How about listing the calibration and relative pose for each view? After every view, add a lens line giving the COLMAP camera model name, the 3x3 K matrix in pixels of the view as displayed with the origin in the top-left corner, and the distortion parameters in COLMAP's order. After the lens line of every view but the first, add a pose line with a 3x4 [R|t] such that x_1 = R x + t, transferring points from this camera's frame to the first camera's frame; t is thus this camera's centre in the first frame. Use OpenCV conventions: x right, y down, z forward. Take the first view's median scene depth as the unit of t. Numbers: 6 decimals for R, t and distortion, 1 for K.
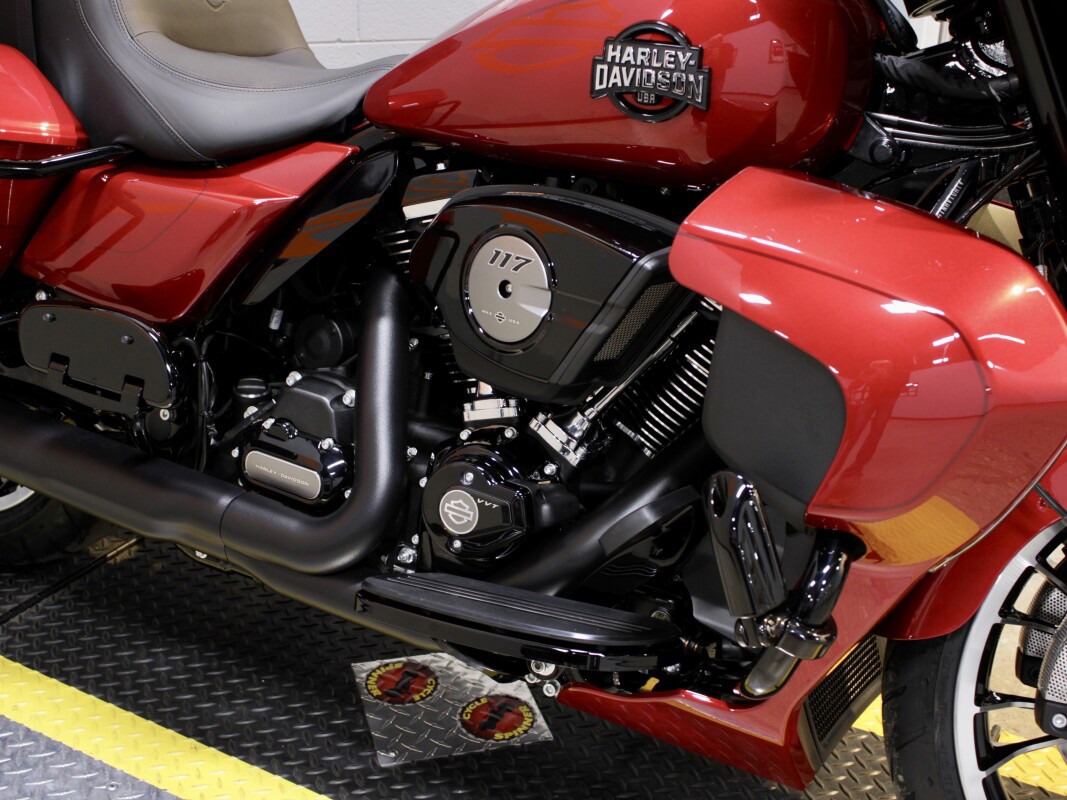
lens RADIAL K [[1393.7, 0, 533.5], [0, 1393.7, 400.0], [0, 0, 1]] dist [-0.079616, 0.080676]
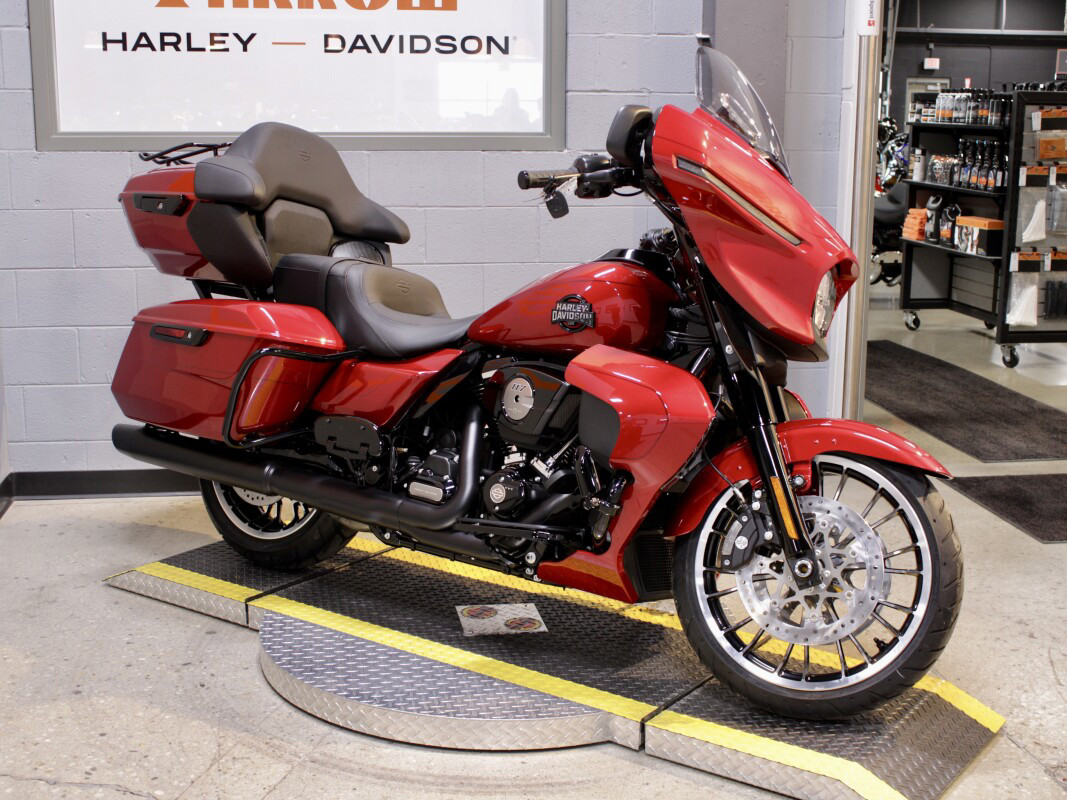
lens RADIAL K [[1393.7, 0, 533.5], [0, 1393.7, 400.0], [0, 0, 1]] dist [-0.079616, 0.080676]
pose [[0.993981, 0.008134, -0.109253, 0.249651], [-0.031340, 0.976676, -0.212417, 0.400863], [0.104977, 0.214563, 0.971052, -1.262542]]
